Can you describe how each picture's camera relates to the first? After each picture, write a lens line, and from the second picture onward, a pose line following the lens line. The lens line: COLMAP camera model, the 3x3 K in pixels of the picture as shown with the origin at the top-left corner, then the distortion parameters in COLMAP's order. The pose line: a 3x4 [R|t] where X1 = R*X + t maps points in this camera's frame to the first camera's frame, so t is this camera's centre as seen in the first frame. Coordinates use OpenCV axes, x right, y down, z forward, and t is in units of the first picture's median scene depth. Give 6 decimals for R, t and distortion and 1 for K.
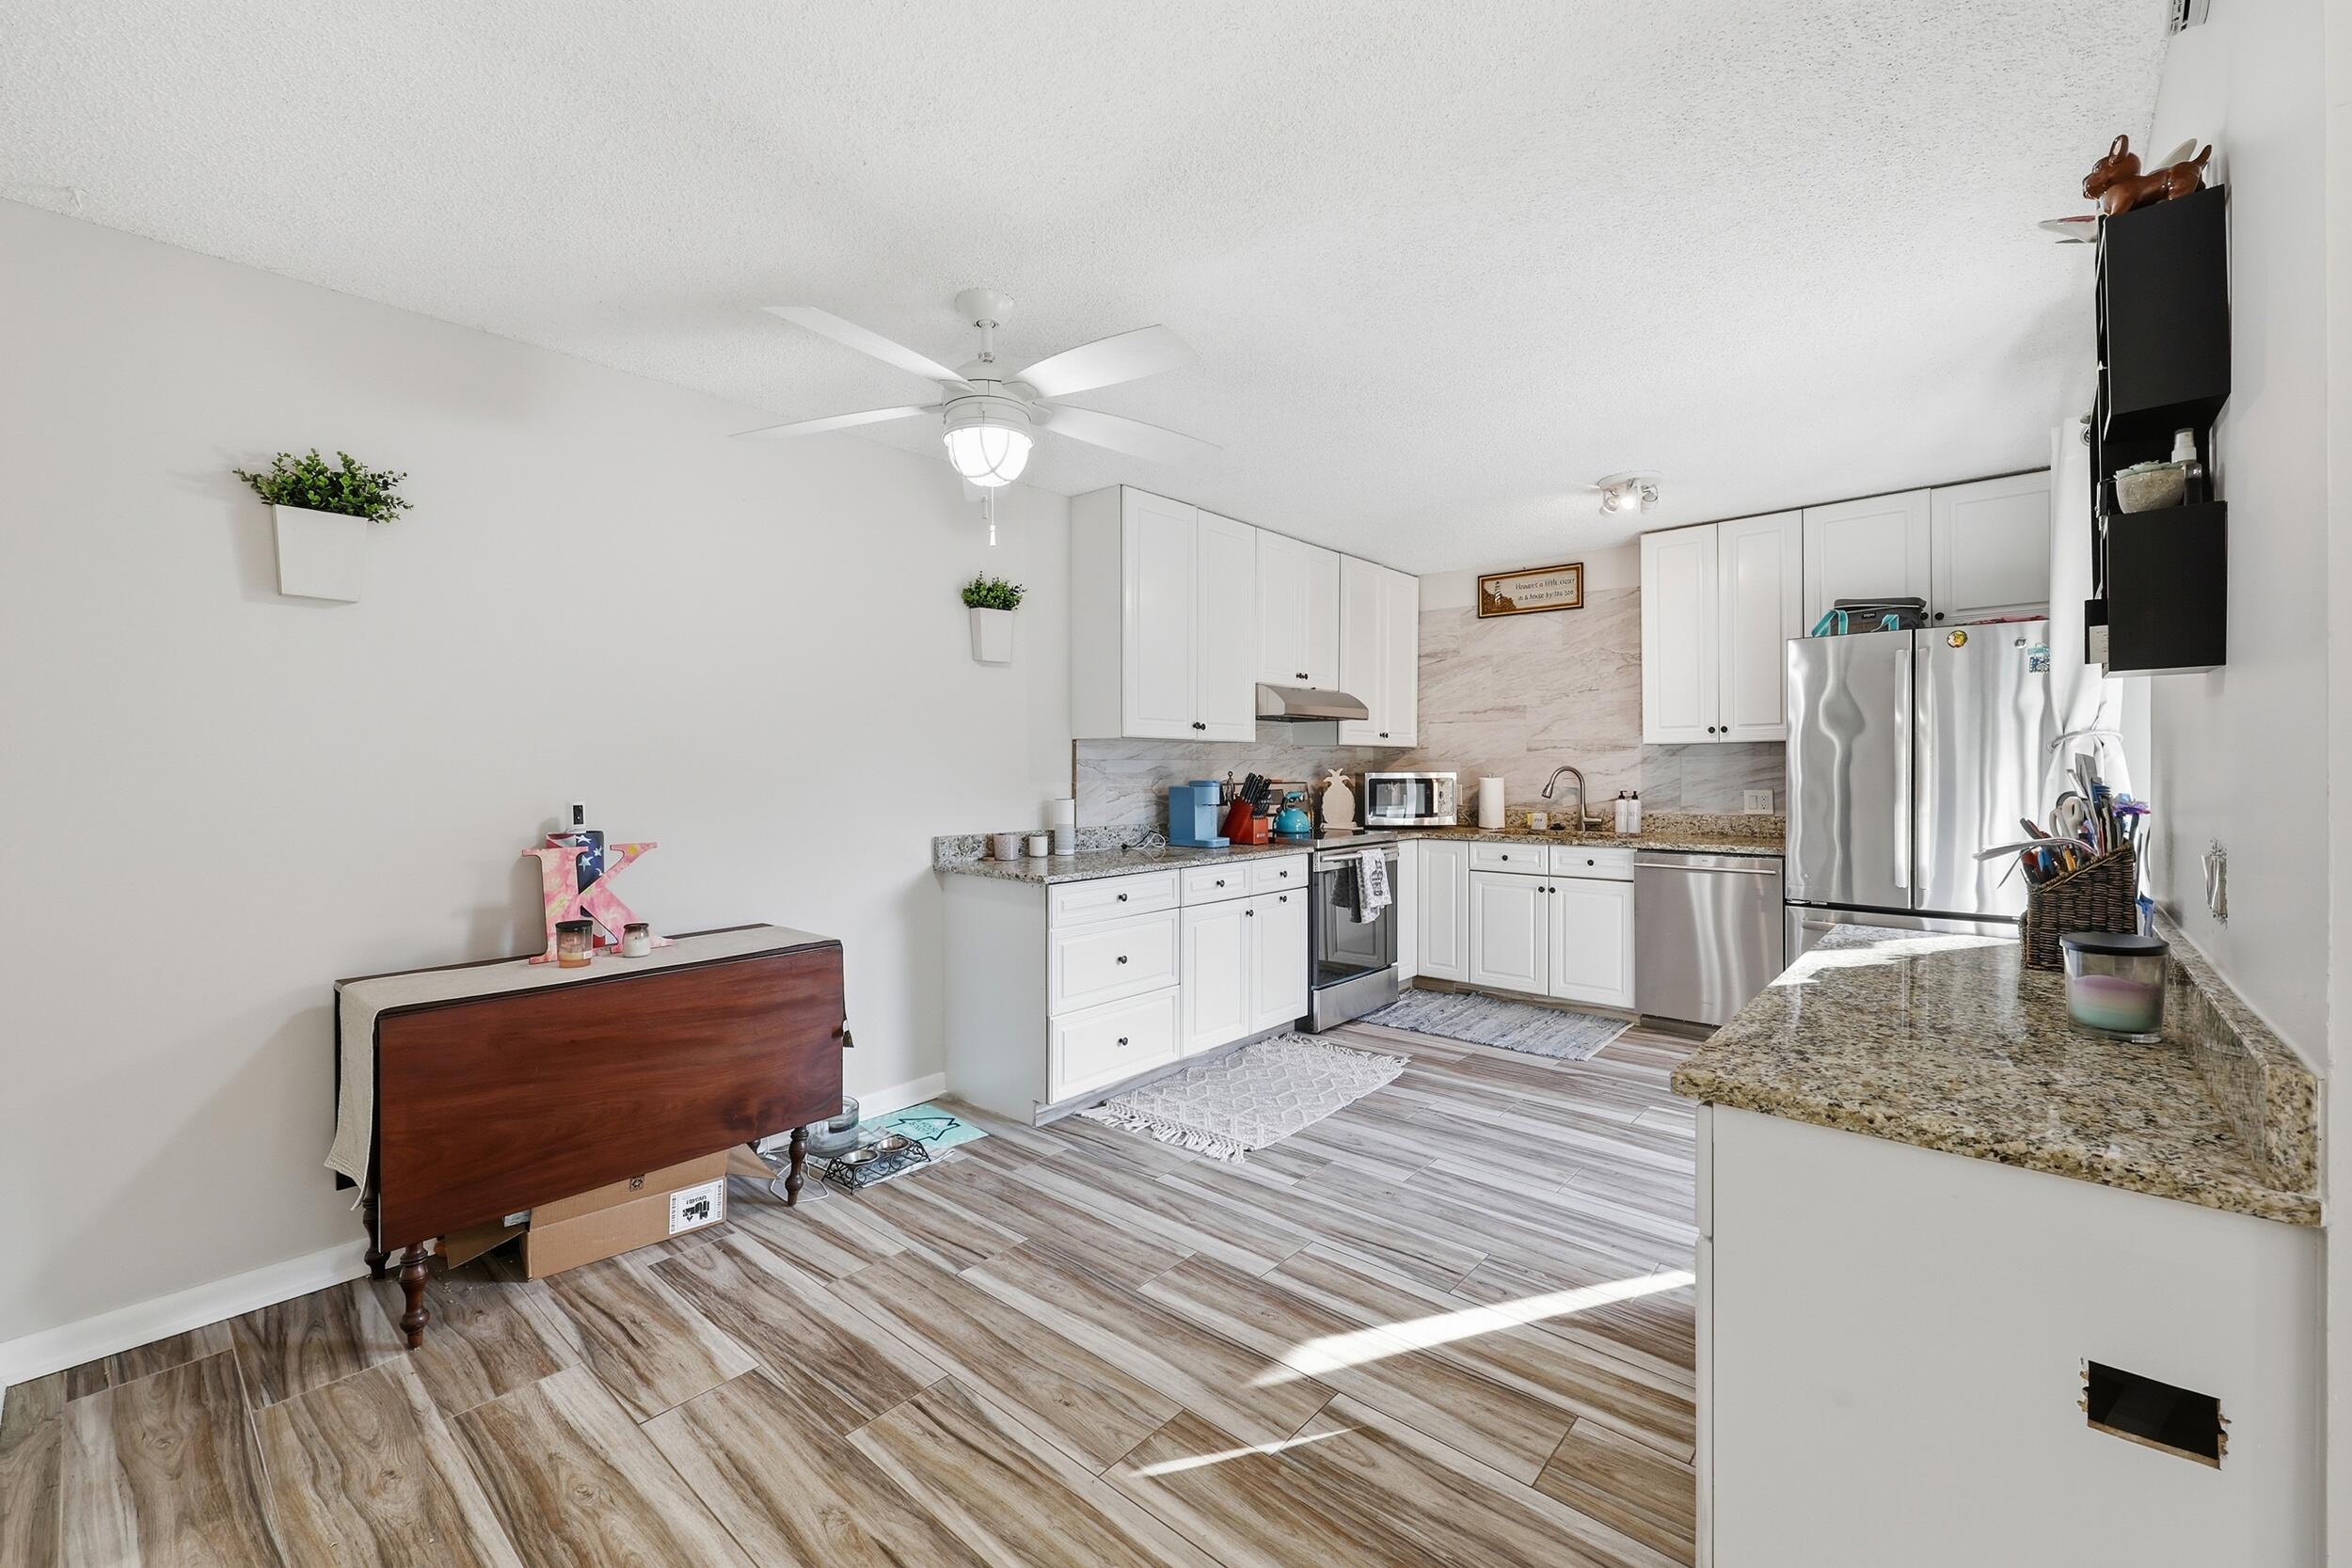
lens RADIAL K [[962.0, 0, 1175.9], [0, 962.0, 772.5], [0, 0, 1]] dist [0.001182, -0.000125]
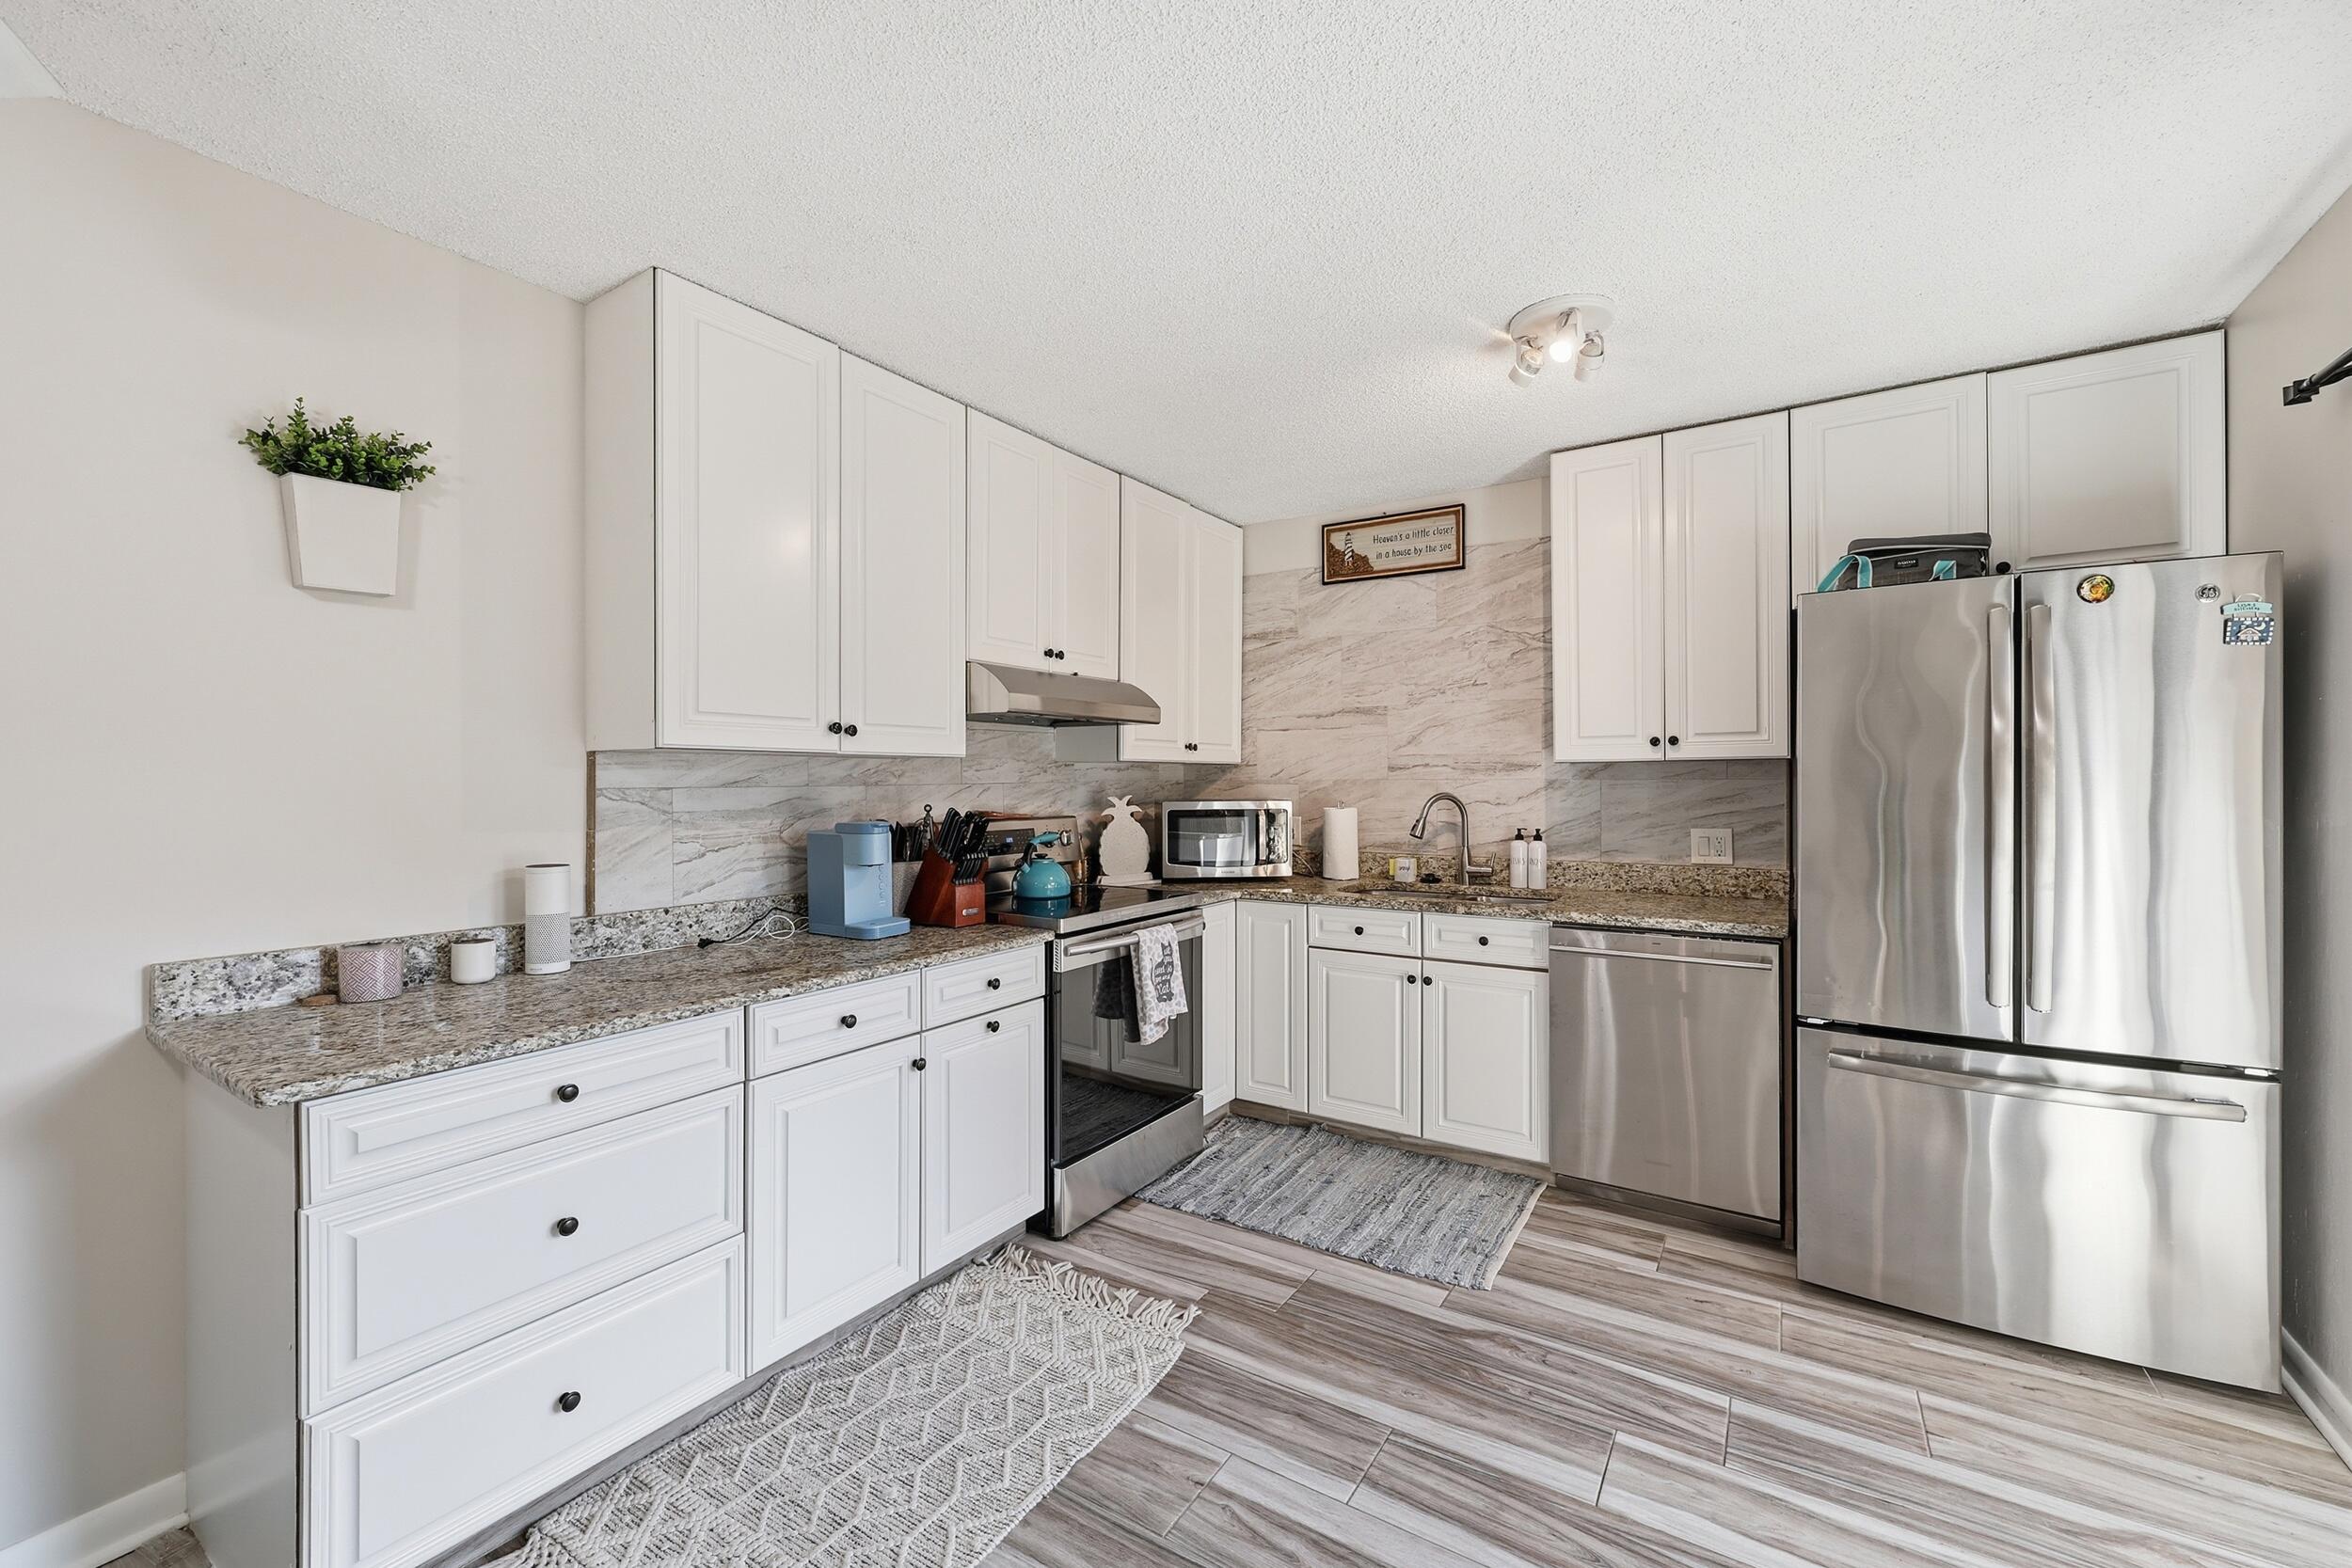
lens RADIAL K [[953.5, 0, 1174.7], [0, 953.5, 780.2], [0, 0, 1]] dist [-0.000298, 0.000088]
pose [[0.990391, 0.000233, 0.138296, 0.144279], [0.000356, 0.999991, -0.004235, -0.015734], [-0.138296, 0.004243, 0.990382, 0.421740]]
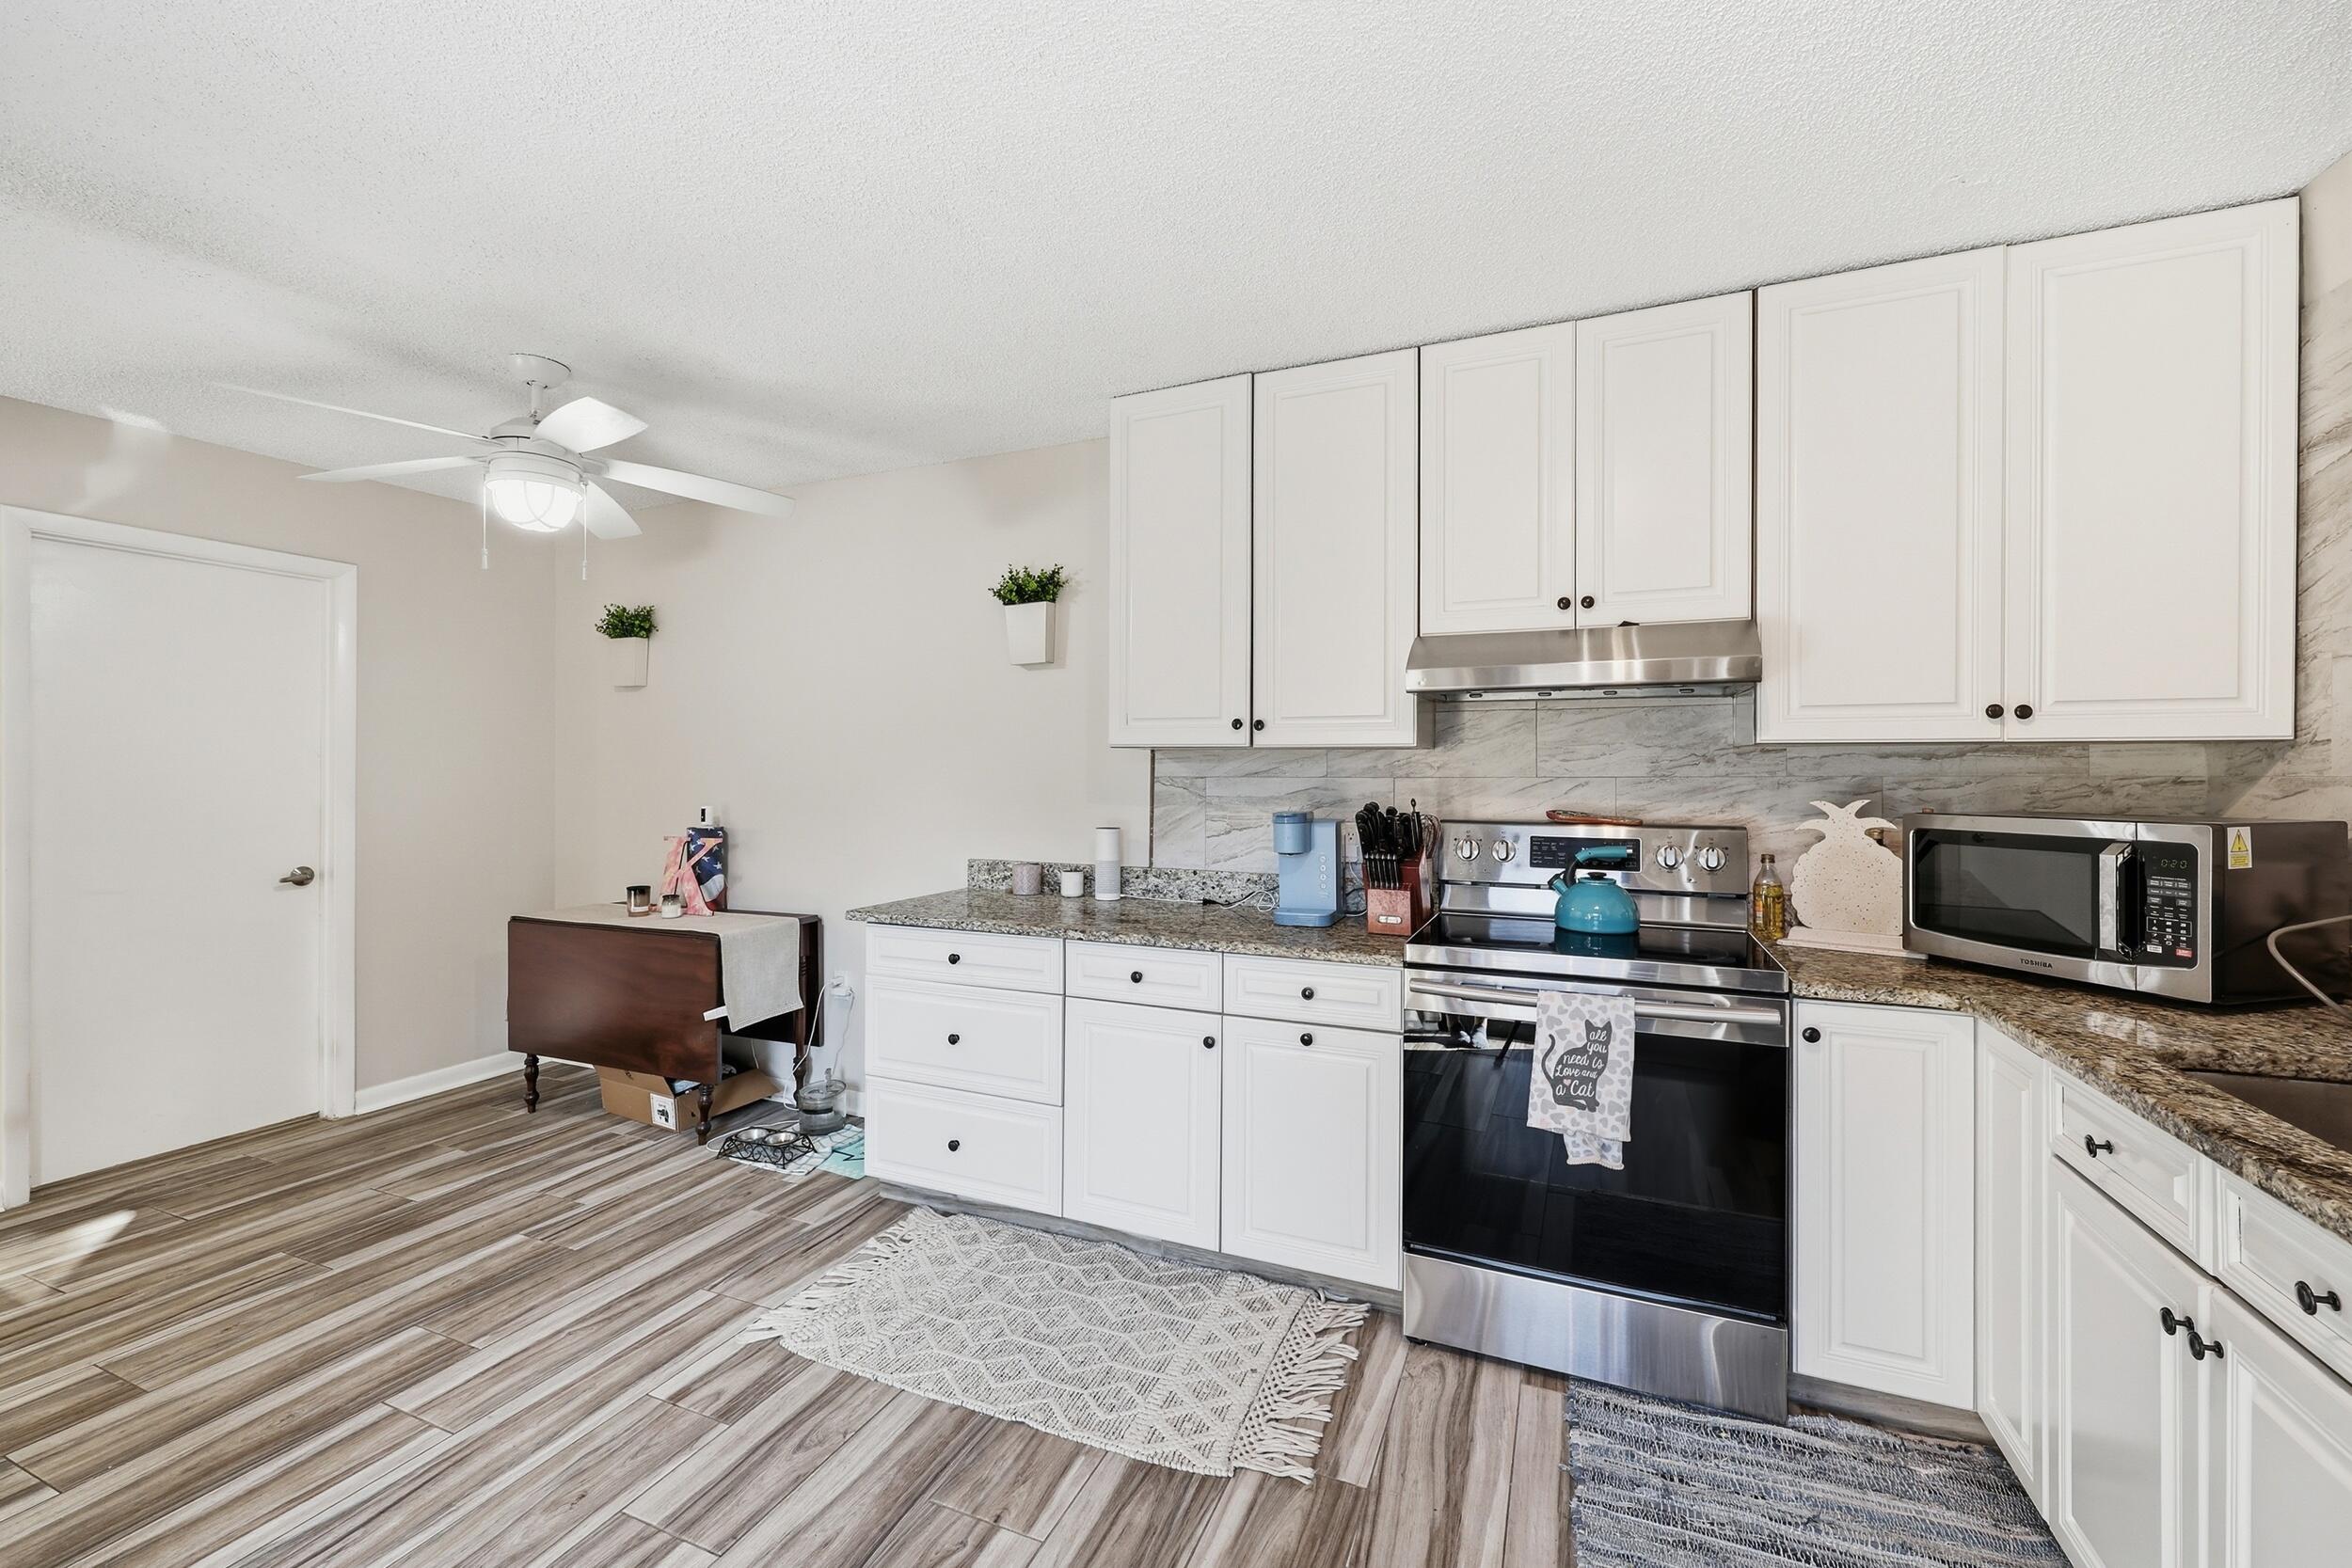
lens RADIAL K [[962.0, 0, 1175.9], [0, 962.0, 772.5], [0, 0, 1]] dist [0.001182, -0.000125]
pose [[0.303153, 0.004376, -0.952932, 0.614480], [-0.008349, 0.999963, 0.001936, -0.018318], [0.952905, 0.007369, 0.303178, 0.784940]]
